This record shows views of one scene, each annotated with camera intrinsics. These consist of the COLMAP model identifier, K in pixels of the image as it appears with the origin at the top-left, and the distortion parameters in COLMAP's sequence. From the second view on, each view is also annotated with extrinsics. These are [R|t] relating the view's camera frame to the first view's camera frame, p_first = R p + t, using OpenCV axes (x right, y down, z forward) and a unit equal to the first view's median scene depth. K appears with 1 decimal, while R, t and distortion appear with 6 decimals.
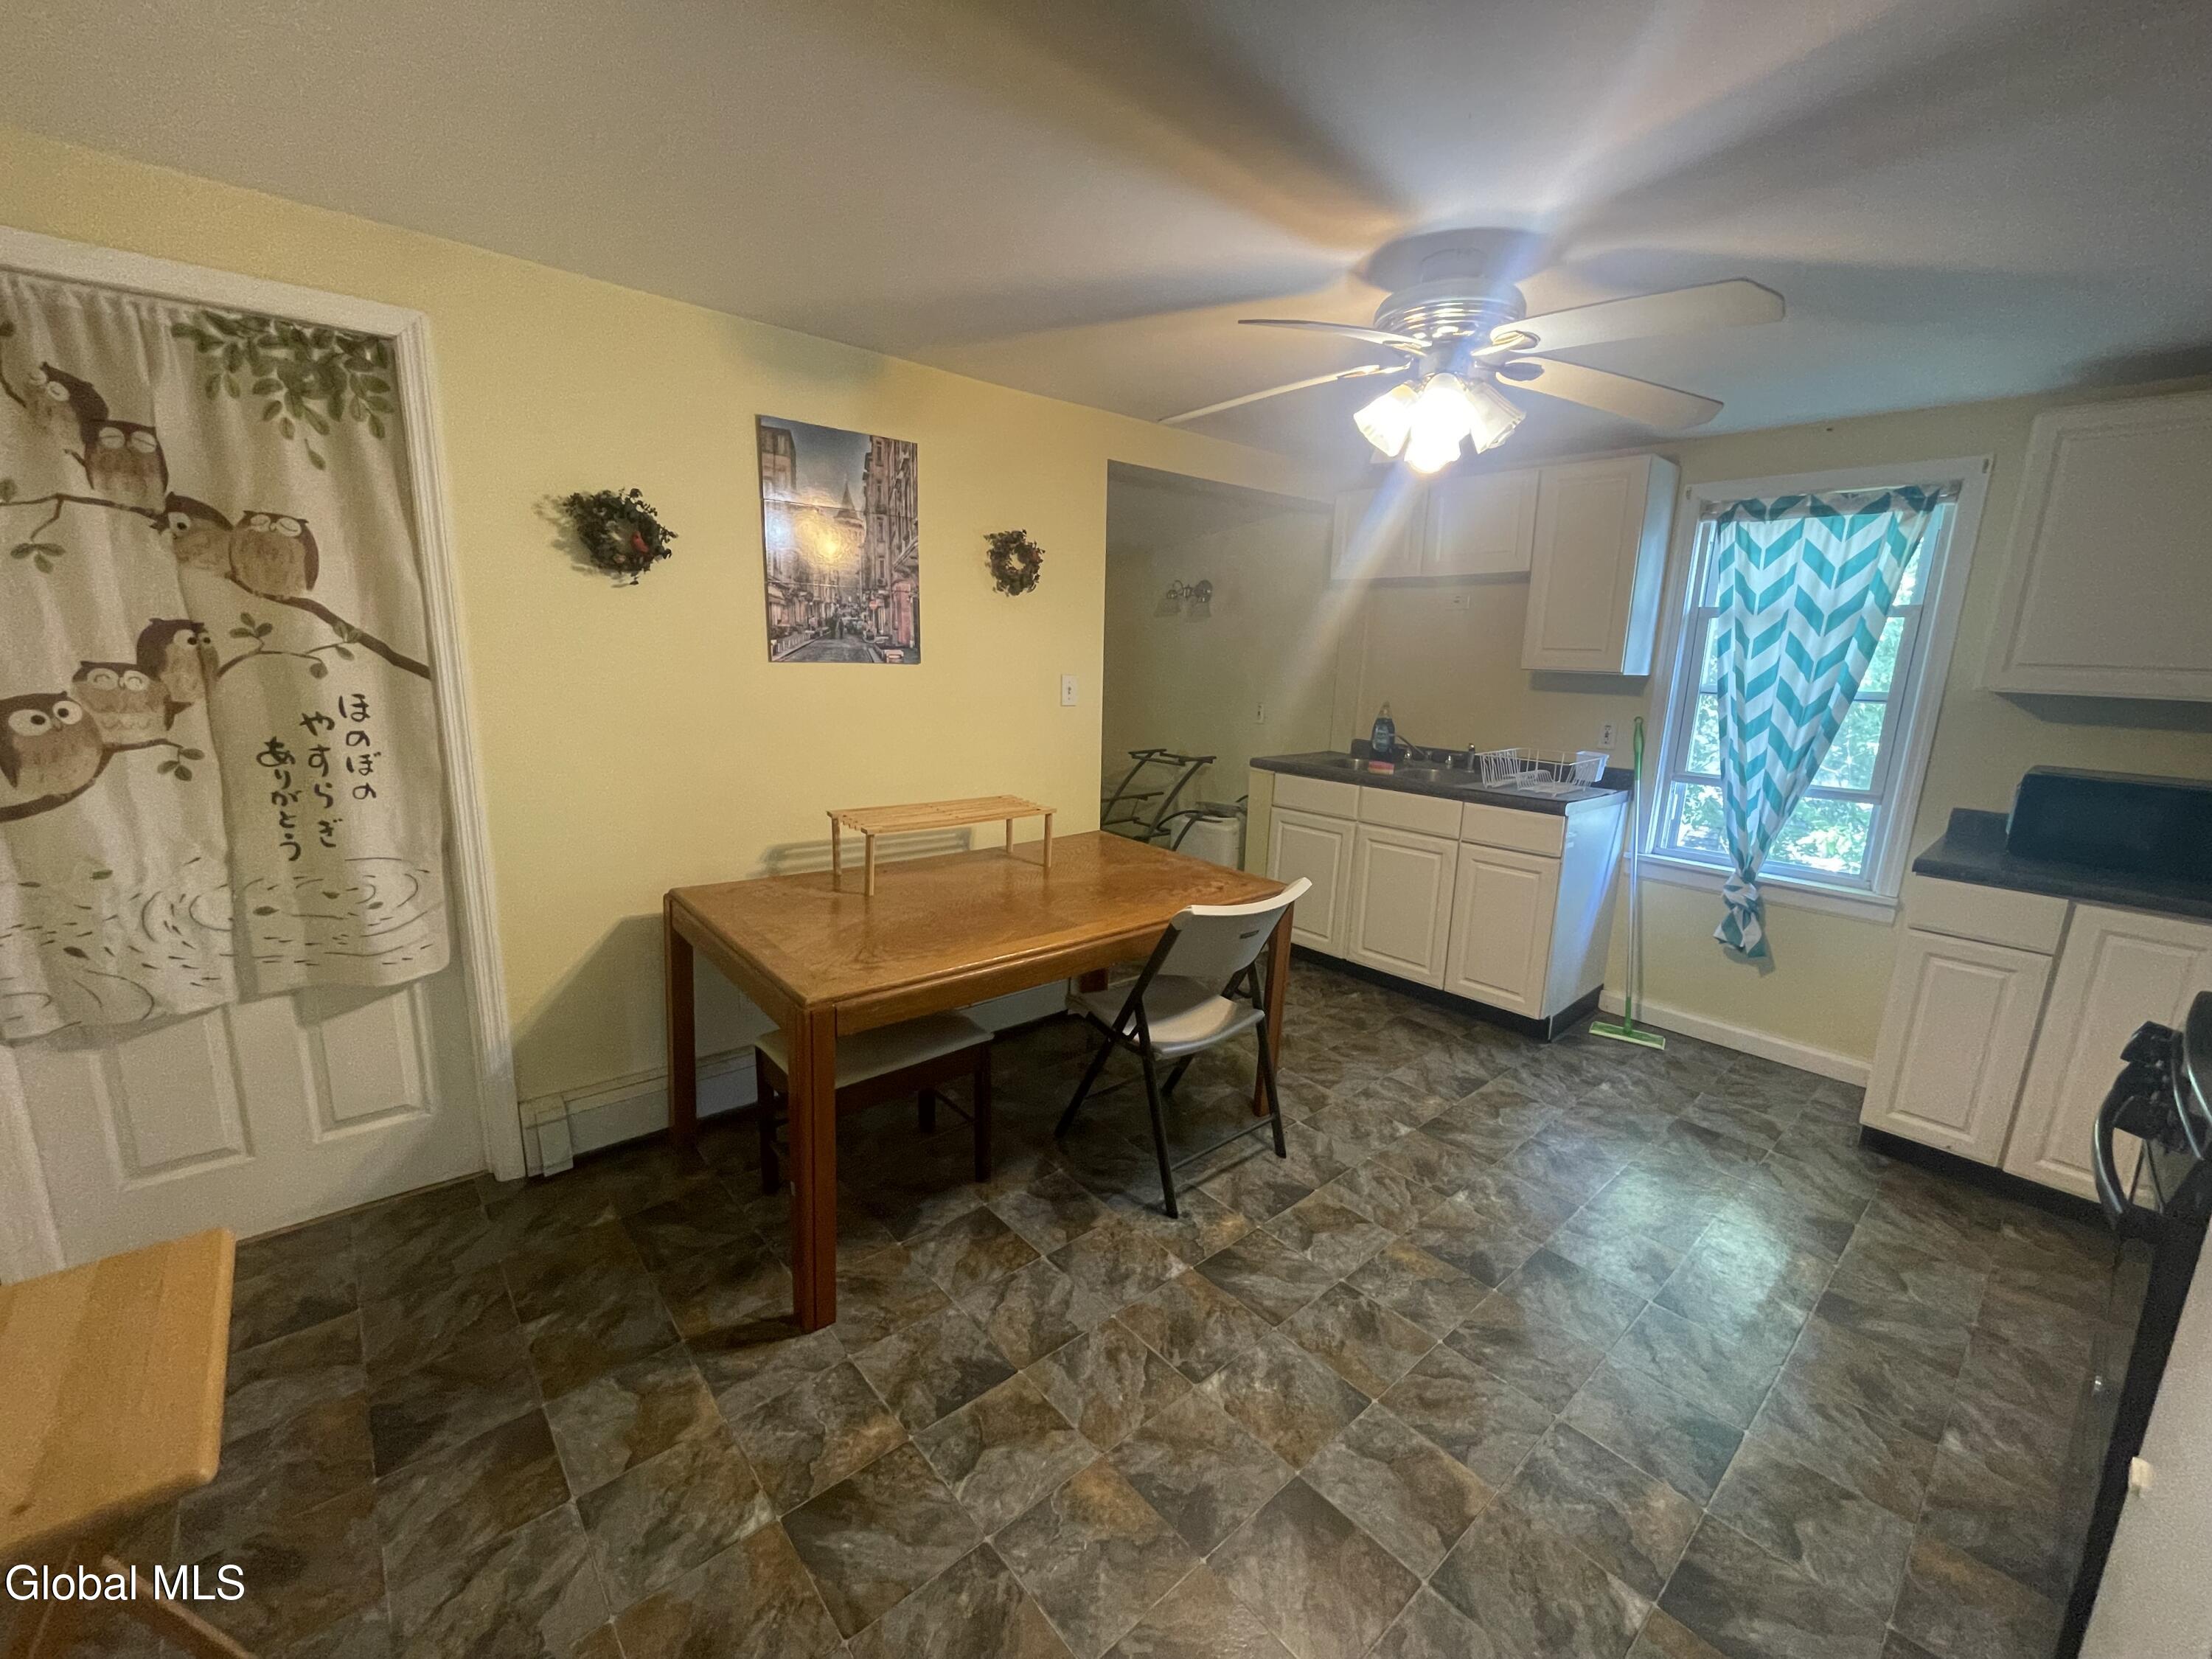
lens RADIAL K [[900.9, 0, 1113.6], [0, 900.9, 833.3], [0, 0, 1]] dist [-0.000773, -0.000560]
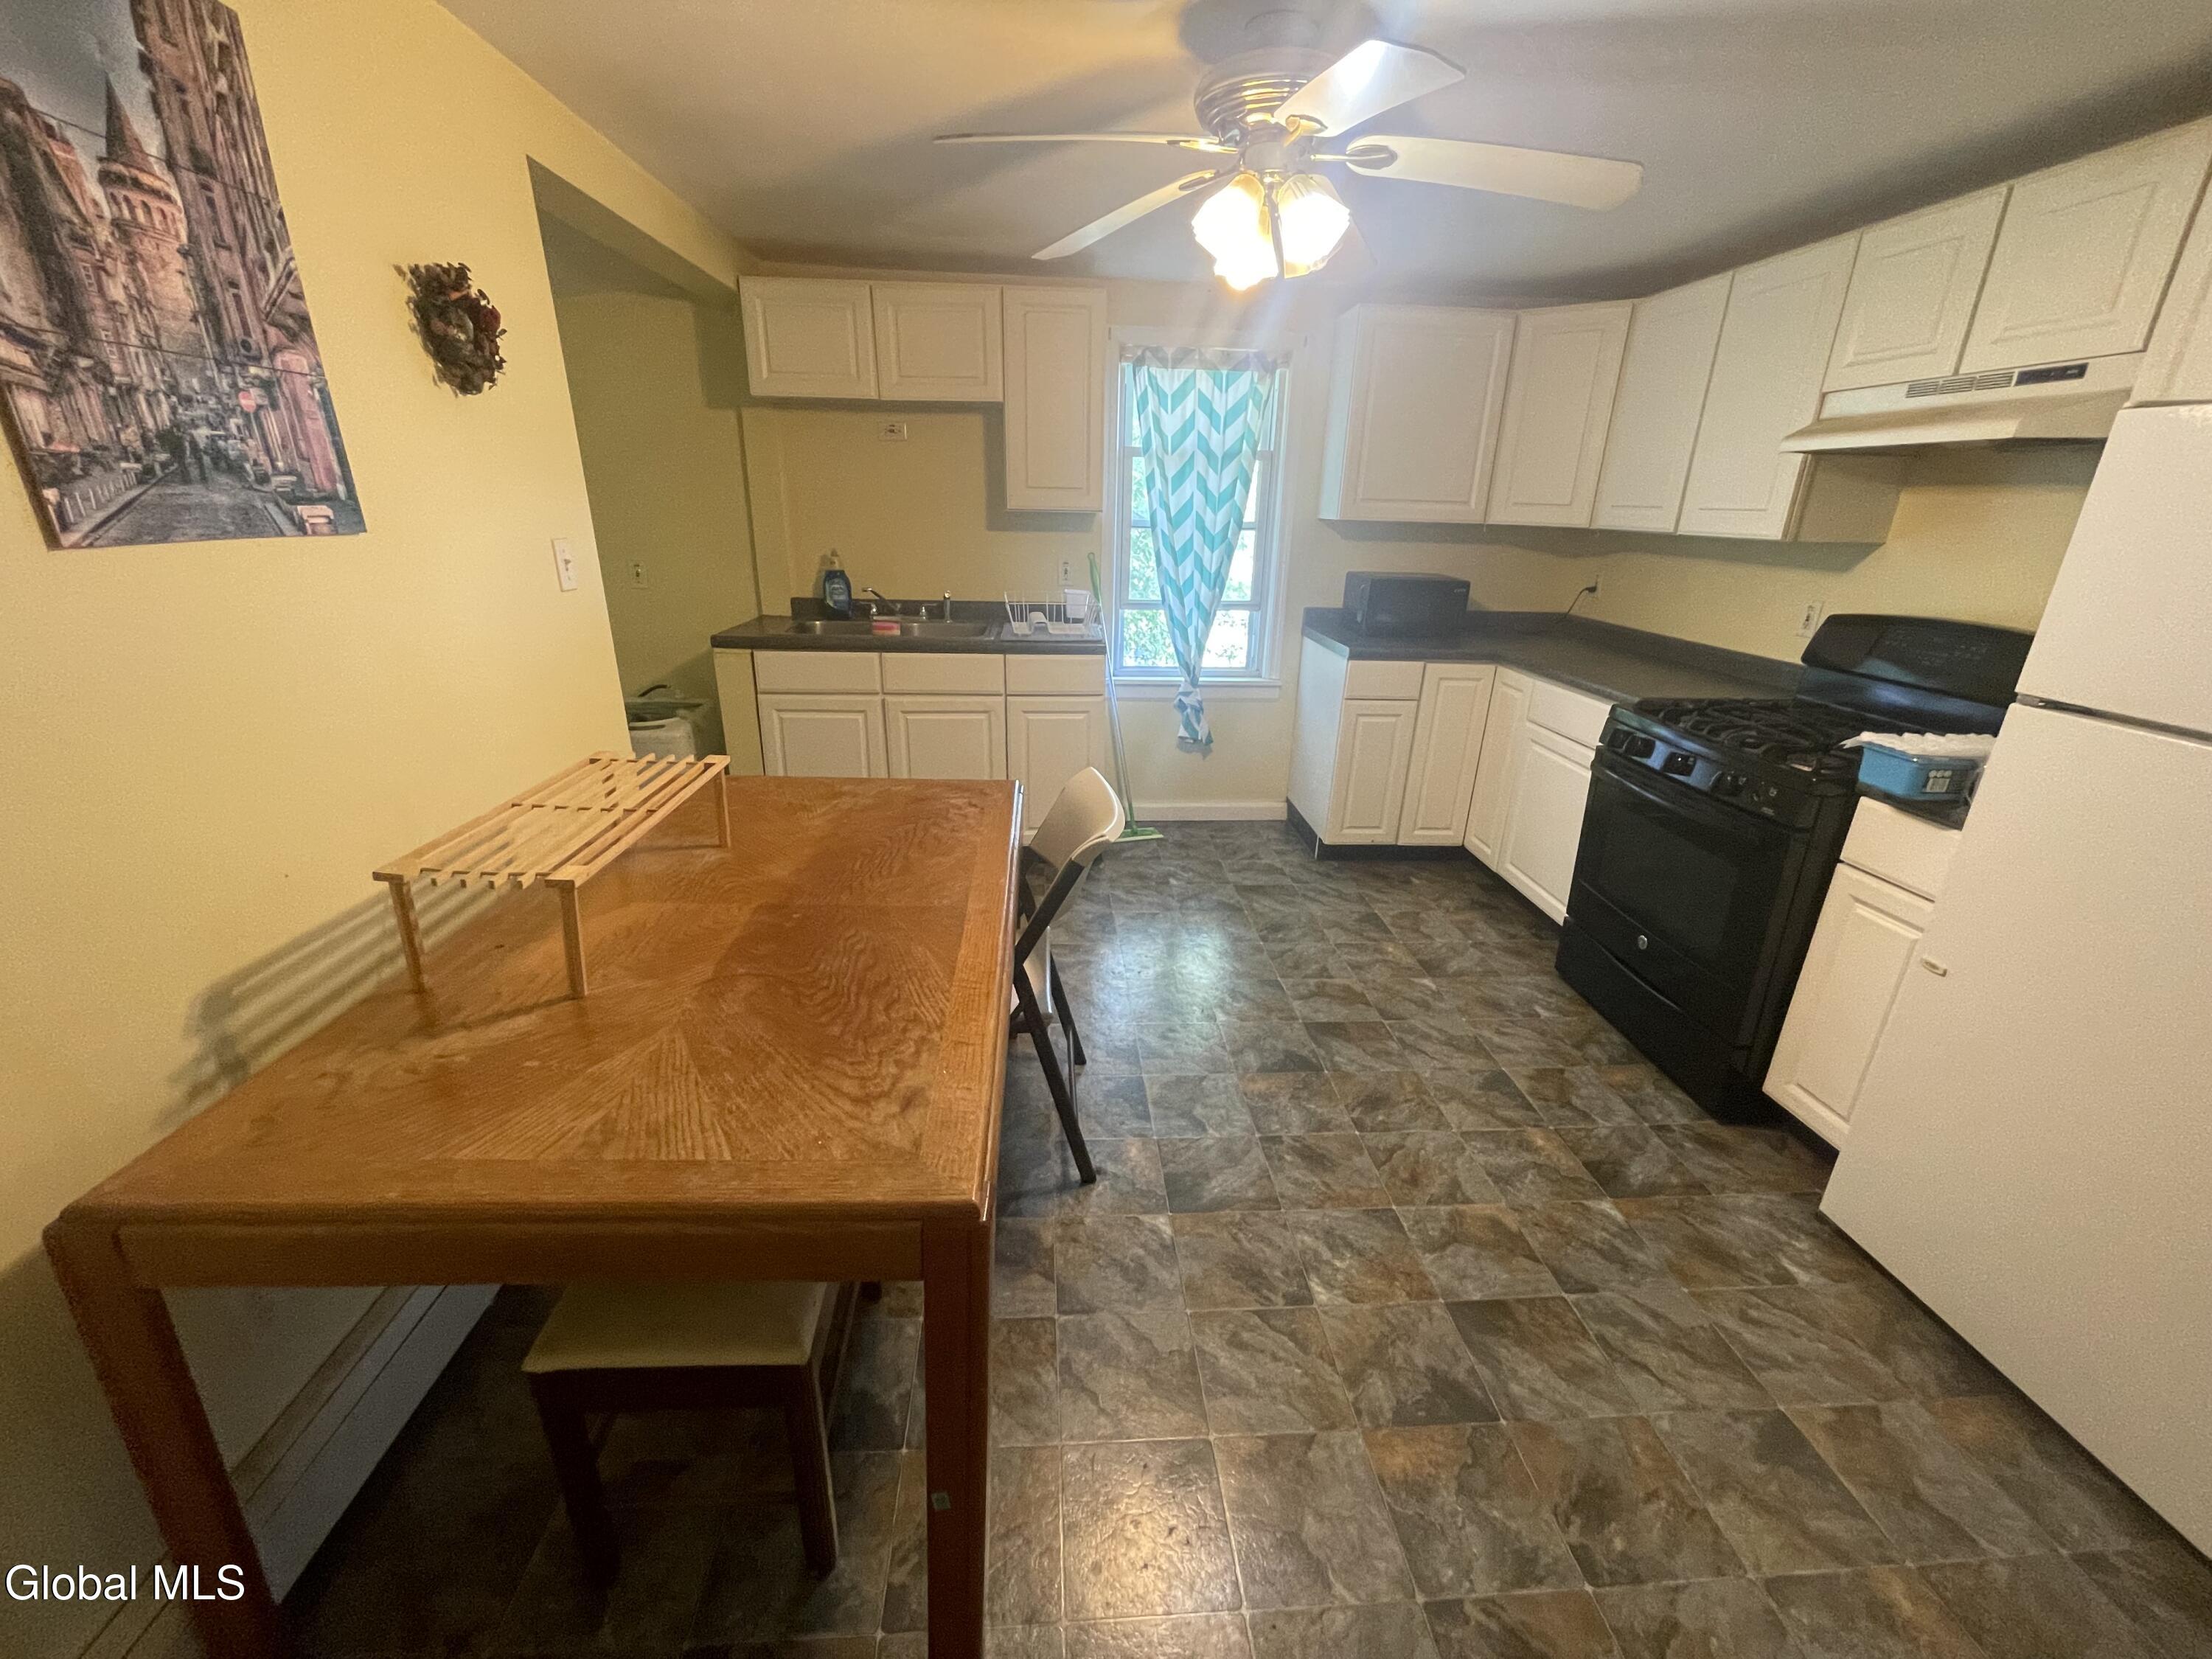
lens RADIAL K [[900.9, 0, 1106.2], [0, 900.9, 829.4], [0, 0, 1]] dist [-0.000773, -0.000560]
pose [[0.606412, -0.289009, 0.740769, -0.393213], [0.156838, 0.956781, 0.244893, -0.092320], [-0.779529, -0.032326, 0.625531, 0.380058]]
